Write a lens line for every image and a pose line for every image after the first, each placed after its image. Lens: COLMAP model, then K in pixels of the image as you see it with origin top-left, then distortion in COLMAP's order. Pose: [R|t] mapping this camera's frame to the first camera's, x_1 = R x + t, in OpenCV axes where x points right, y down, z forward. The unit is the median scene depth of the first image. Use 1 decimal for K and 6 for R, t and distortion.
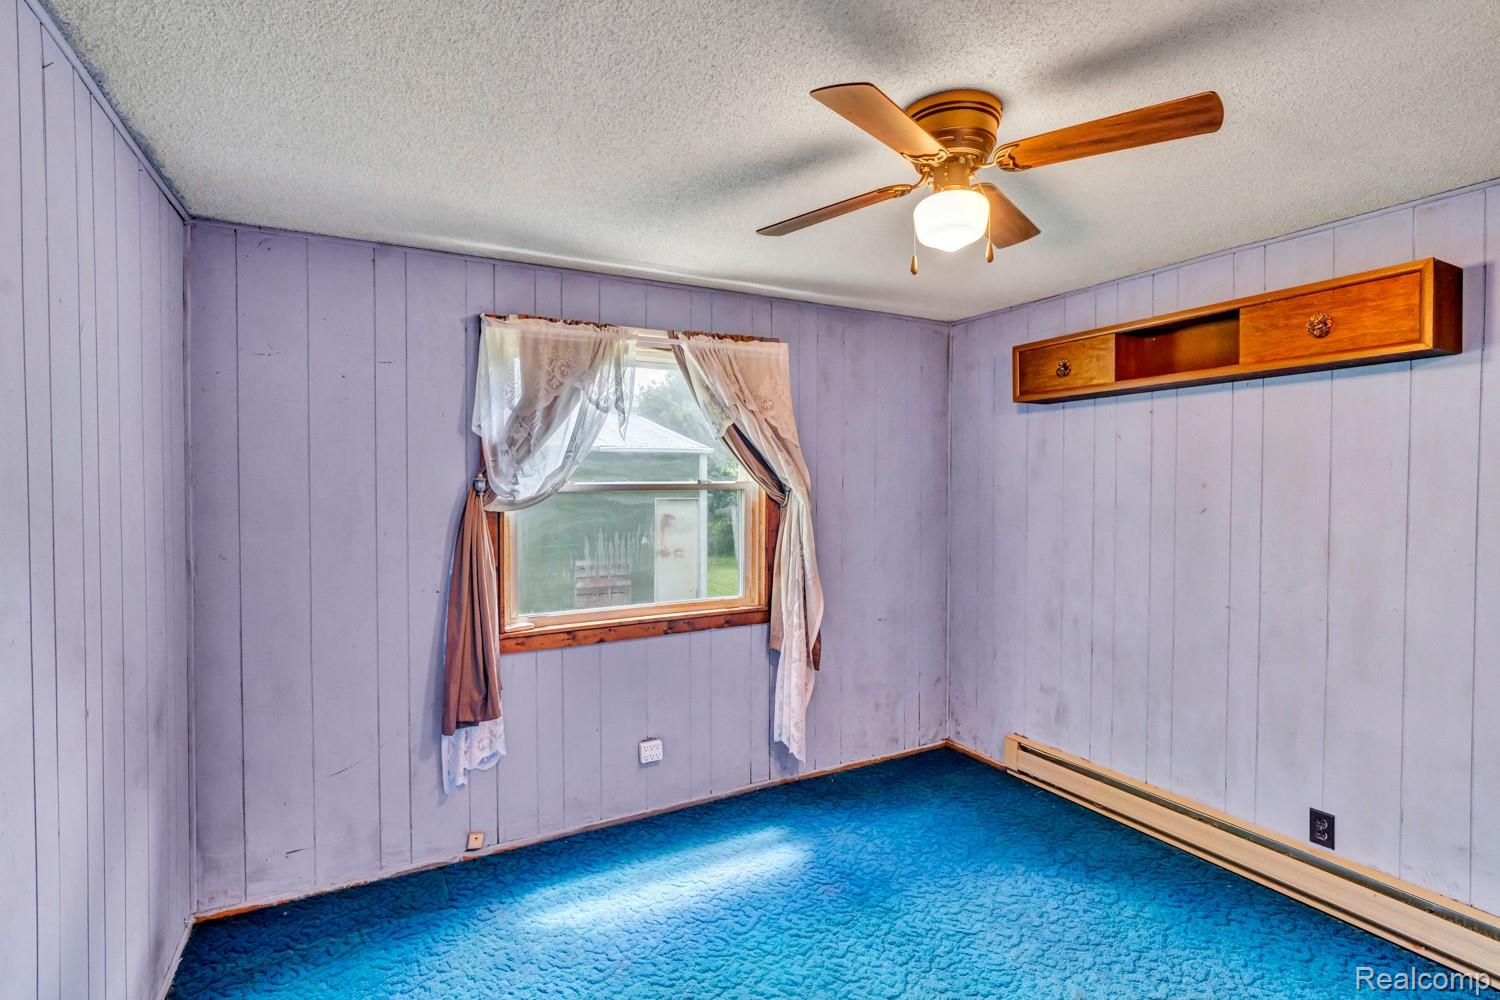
lens RADIAL K [[712.0, 0, 754.9], [0, 712.0, 496.2], [0, 0, 1]] dist [-0.015663, 0.005137]
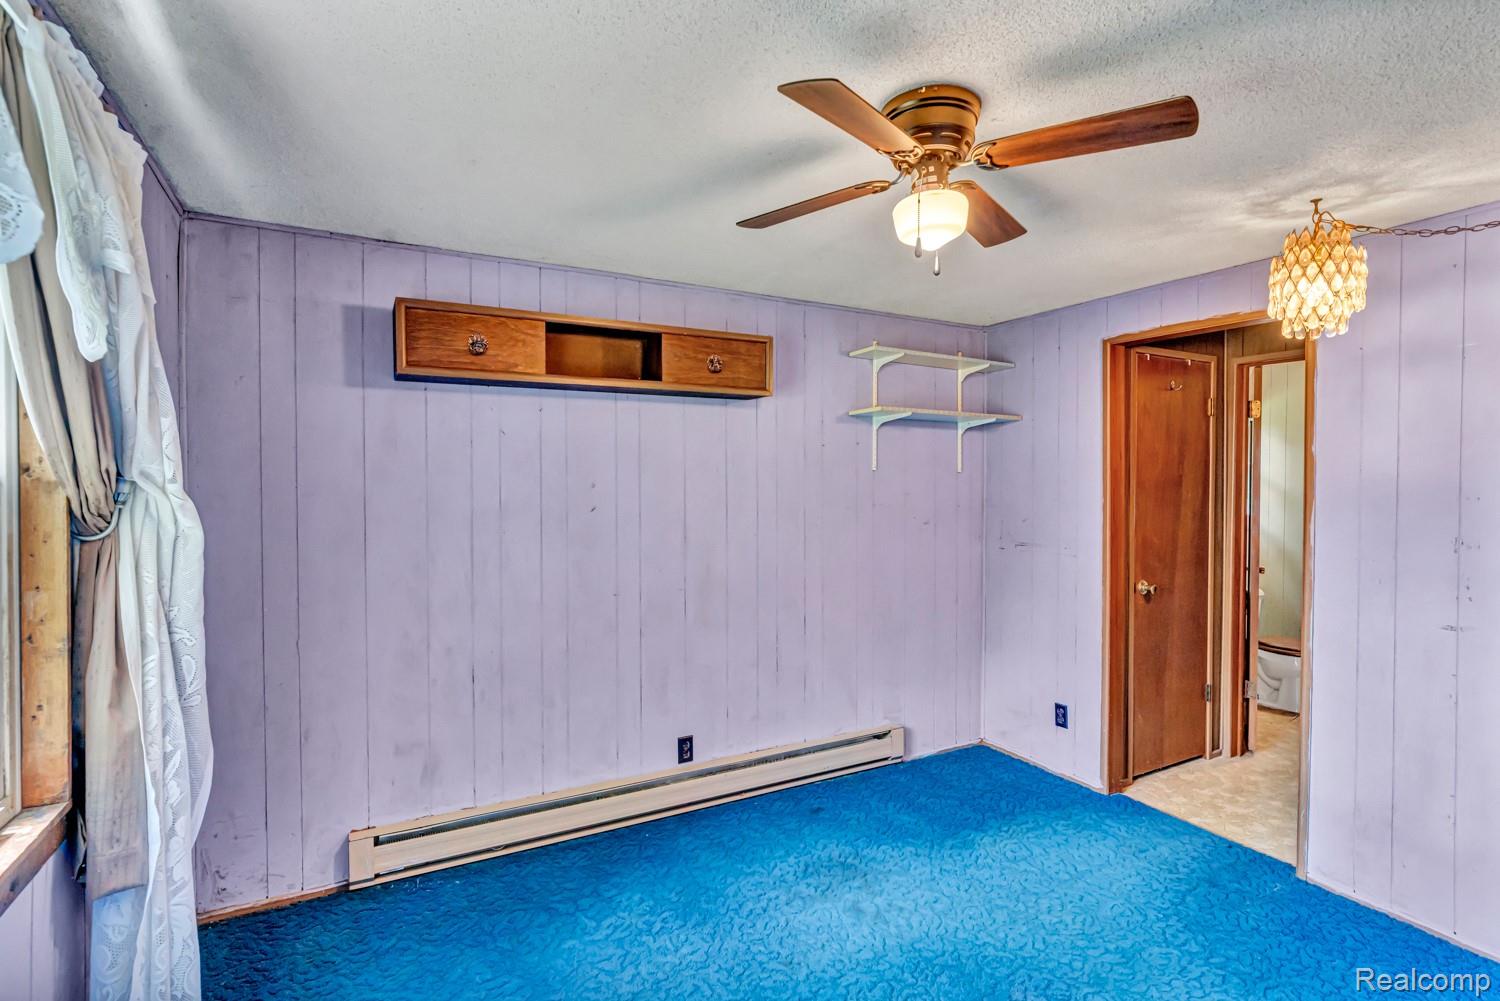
lens RADIAL K [[712.0, 0, 754.5], [0, 712.0, 496.7], [0, 0, 1]] dist [-0.015663, 0.005137]
pose [[0.019425, -0.019902, 0.999613, -0.413850], [0.017414, 0.999657, 0.019564, -0.014832], [-0.999660, 0.017028, 0.019765, 0.704001]]
